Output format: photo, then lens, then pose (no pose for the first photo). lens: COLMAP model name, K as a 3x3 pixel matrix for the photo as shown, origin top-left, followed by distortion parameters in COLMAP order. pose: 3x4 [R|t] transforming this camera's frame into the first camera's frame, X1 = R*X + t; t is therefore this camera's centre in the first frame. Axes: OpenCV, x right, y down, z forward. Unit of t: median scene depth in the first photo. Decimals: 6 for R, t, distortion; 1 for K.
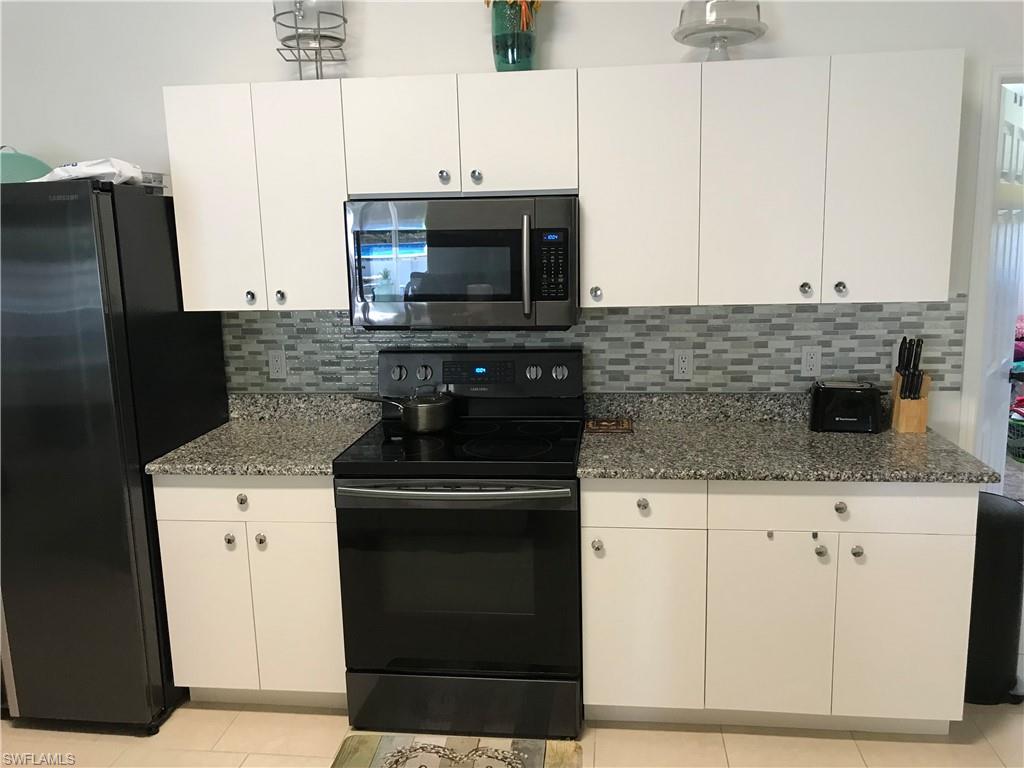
lens RADIAL K [[852.8, 0, 510.9], [0, 852.8, 374.1], [0, 0, 1]] dist [0.053386, -0.016844]
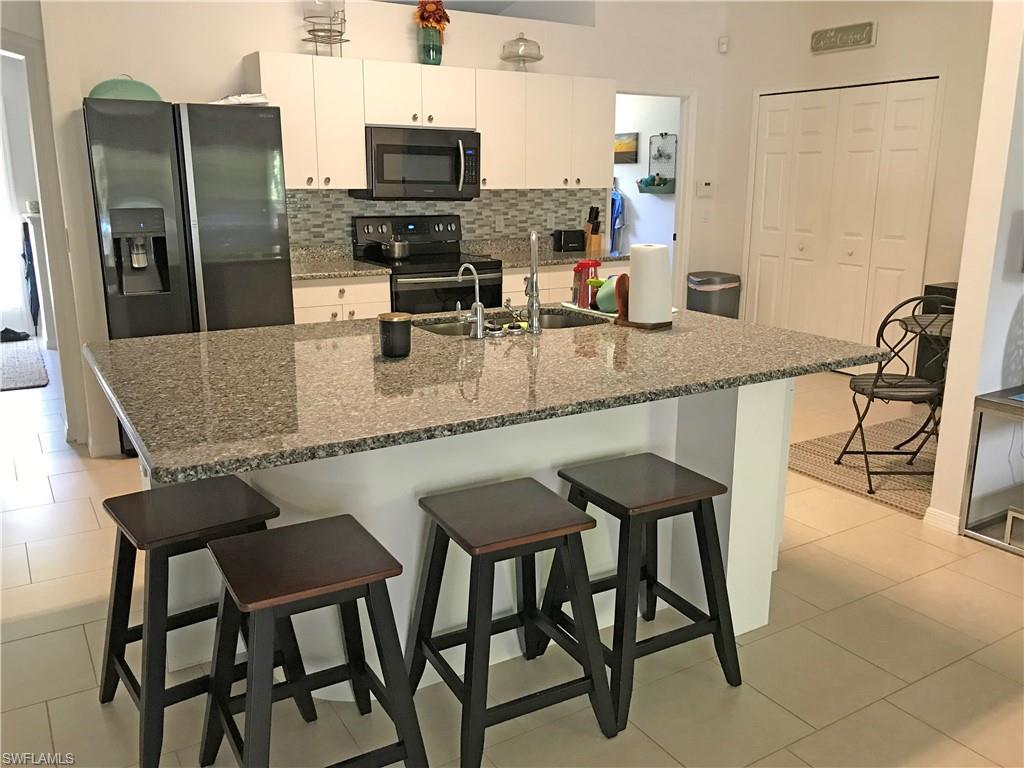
lens RADIAL K [[852.8, 0, 511.6], [0, 852.8, 385.0], [0, 0, 1]] dist [0.053386, -0.016844]
pose [[0.788085, -0.119398, 0.603876, -1.118323], [0.084389, 0.992702, 0.086146, 0.211778], [-0.609754, -0.016930, 0.792410, -0.644677]]
